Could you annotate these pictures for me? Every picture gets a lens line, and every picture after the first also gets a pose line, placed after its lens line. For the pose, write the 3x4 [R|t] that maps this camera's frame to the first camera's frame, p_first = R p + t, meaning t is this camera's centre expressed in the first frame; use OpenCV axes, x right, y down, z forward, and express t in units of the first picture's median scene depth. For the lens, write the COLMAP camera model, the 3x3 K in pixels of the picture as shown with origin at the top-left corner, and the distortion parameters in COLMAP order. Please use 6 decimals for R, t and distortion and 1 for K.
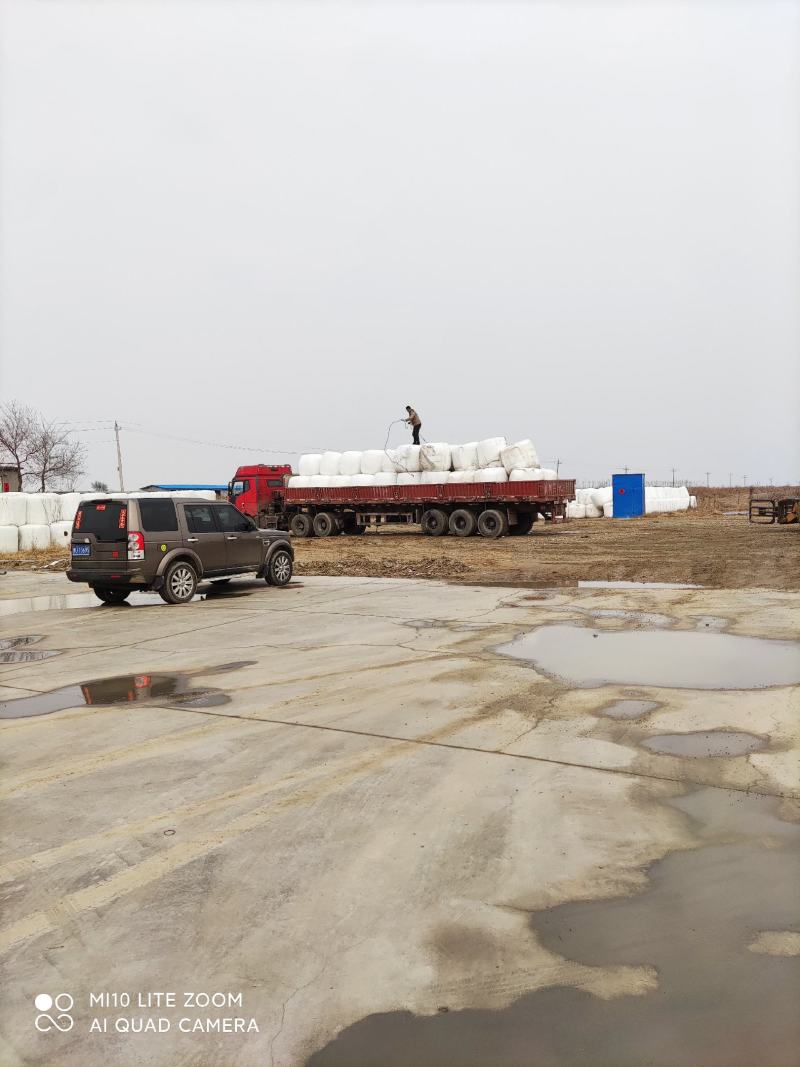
lens RADIAL K [[773.6, 0, 400.6], [0, 773.6, 536.6], [0, 0, 1]] dist [0.000297, 0.000324]
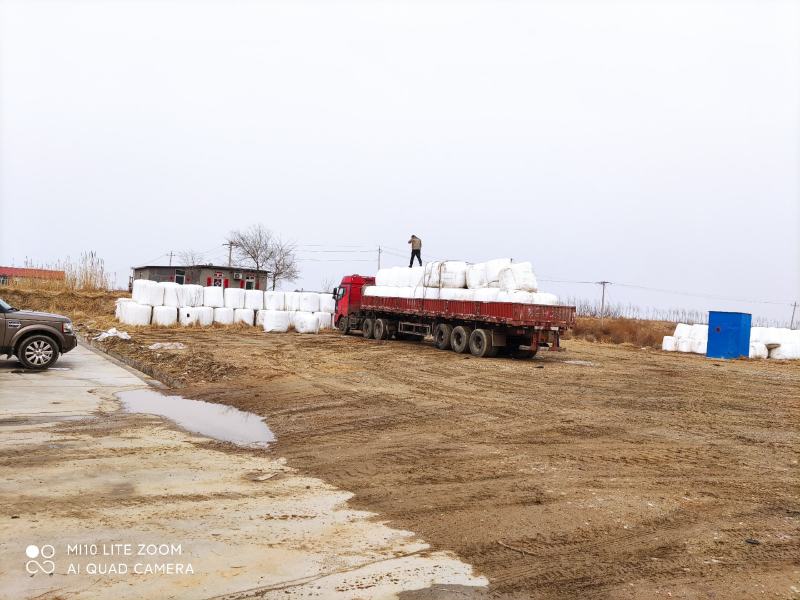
lens RADIAL K [[580.0, 0, 399.8], [0, 580.0, 297.2], [0, 0, 1]] dist [0.000297, 0.000324]
pose [[0.884953, 0.077694, -0.459153, 0.352480], [-0.113411, 0.992255, -0.050683, -0.024418], [0.451659, 0.096925, 0.886910, 0.268241]]
